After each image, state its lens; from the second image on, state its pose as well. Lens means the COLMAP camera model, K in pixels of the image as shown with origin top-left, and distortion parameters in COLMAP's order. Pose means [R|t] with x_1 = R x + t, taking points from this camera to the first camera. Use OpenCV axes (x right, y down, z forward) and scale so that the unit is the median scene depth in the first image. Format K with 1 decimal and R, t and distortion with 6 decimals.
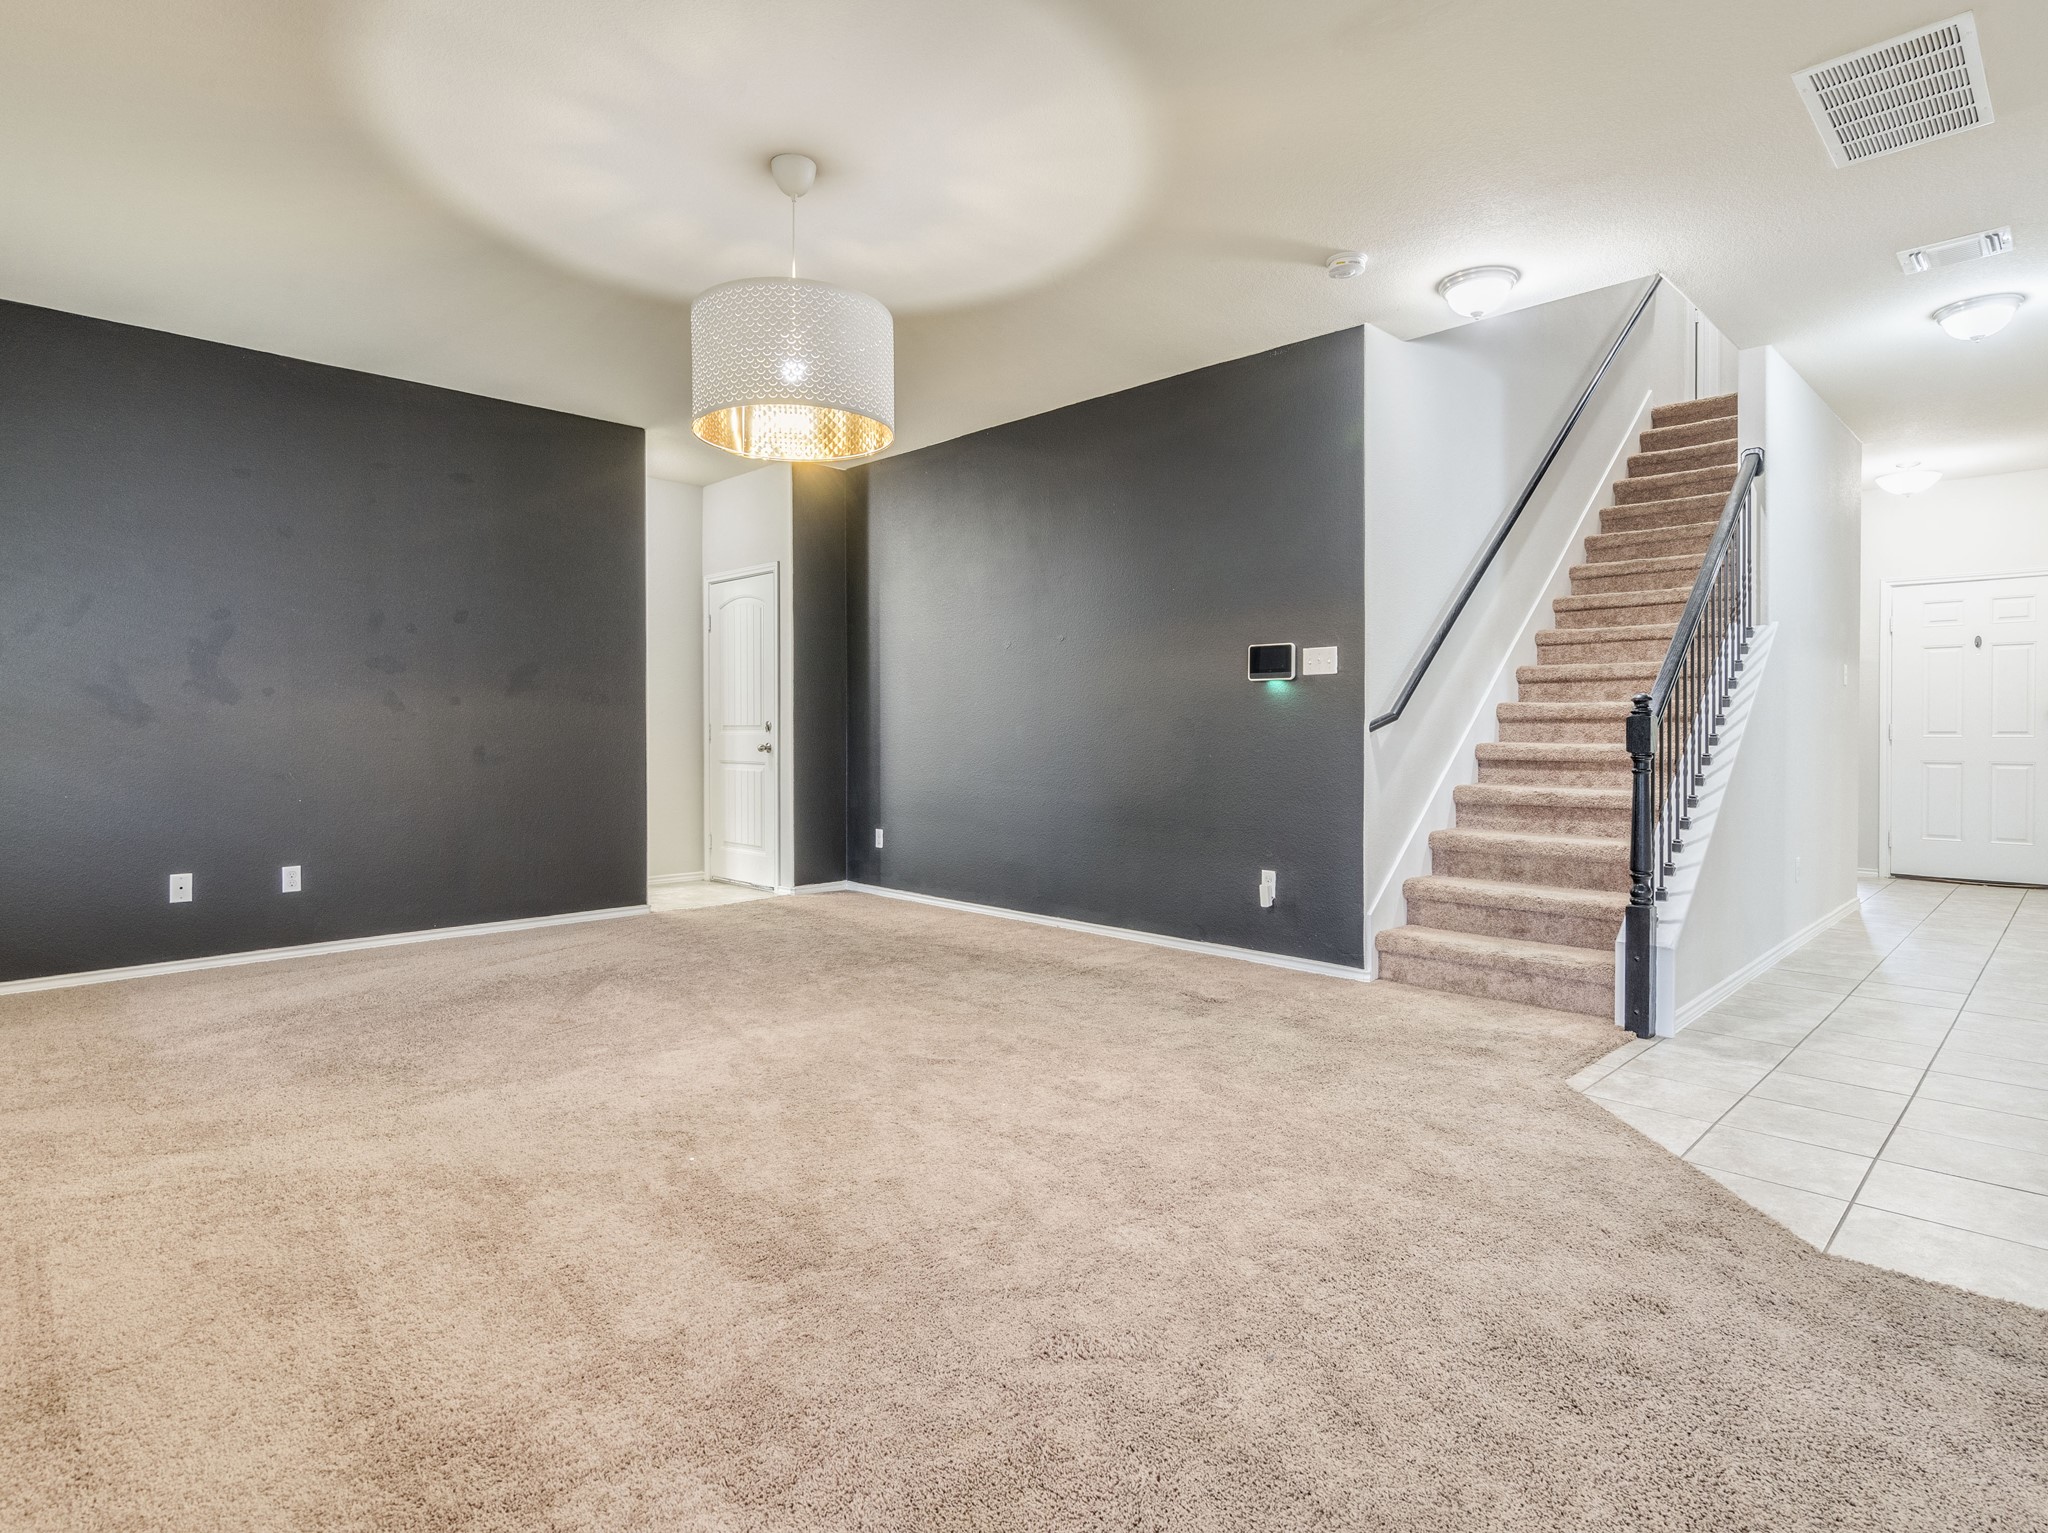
lens RADIAL K [[1106.9, 0, 928.5], [0, 1106.9, 751.6], [0, 0, 1]] dist [-0.003556, 0.000519]
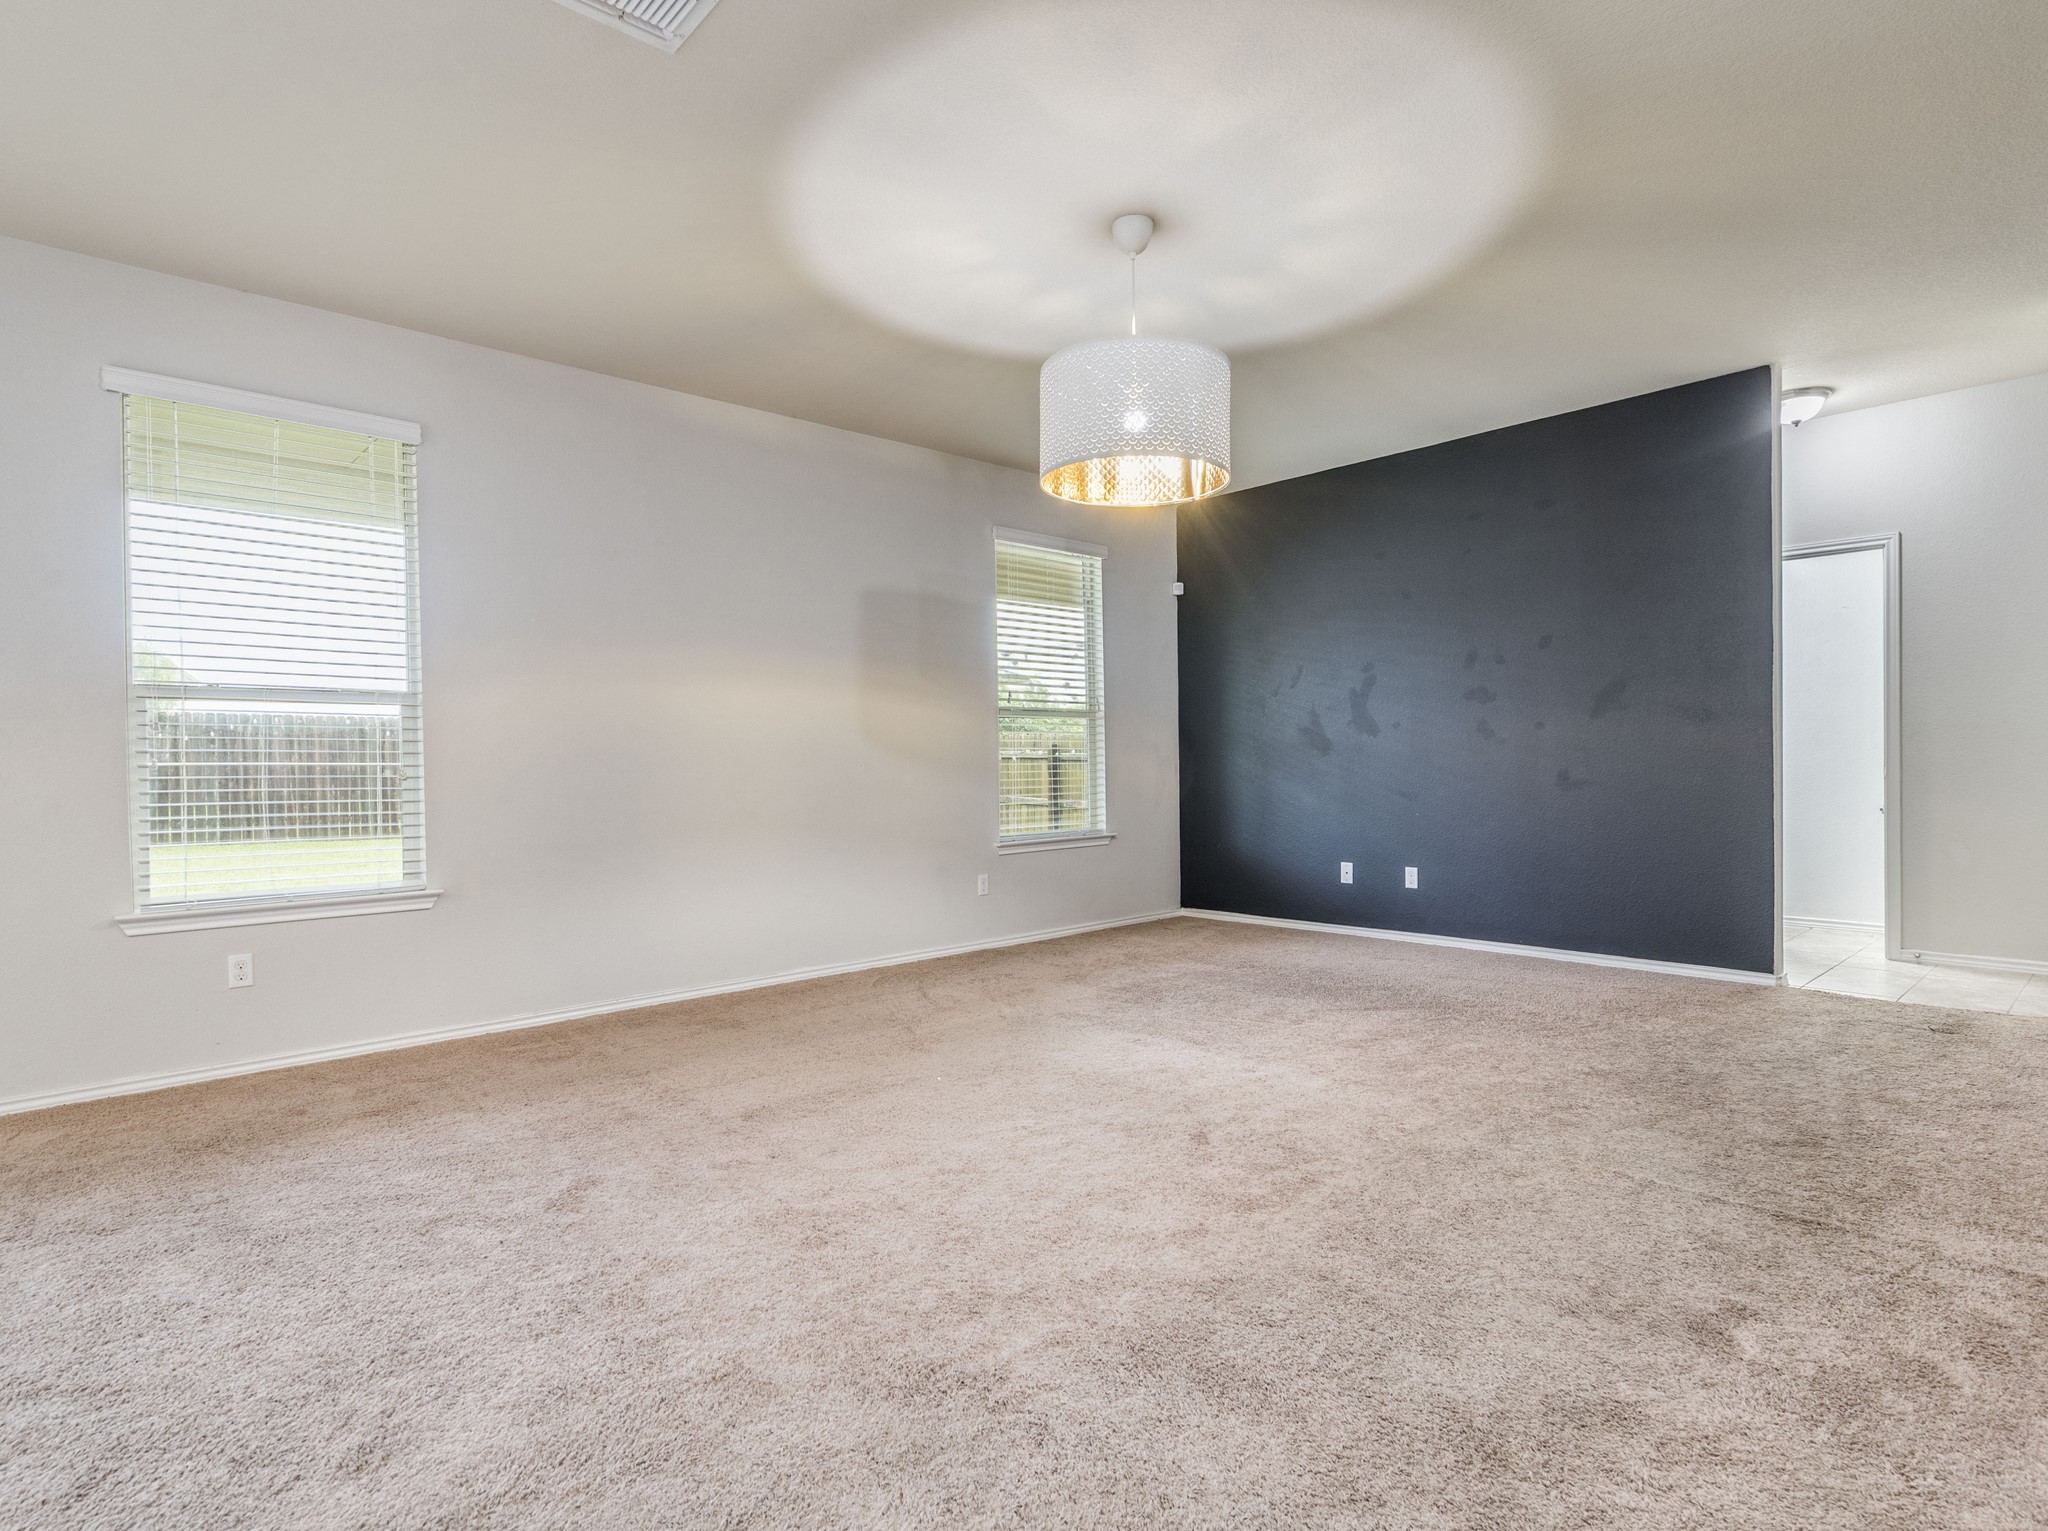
lens RADIAL K [[997.0, 0, 1016.2], [0, 997.0, 764.3], [0, 0, 1]] dist [-0.003699, -0.008251]
pose [[0.022907, 0.003117, -0.999733, 0.542285], [-0.004835, 0.999984, 0.003007, -0.011955], [0.999726, 0.004765, 0.022921, 0.567924]]
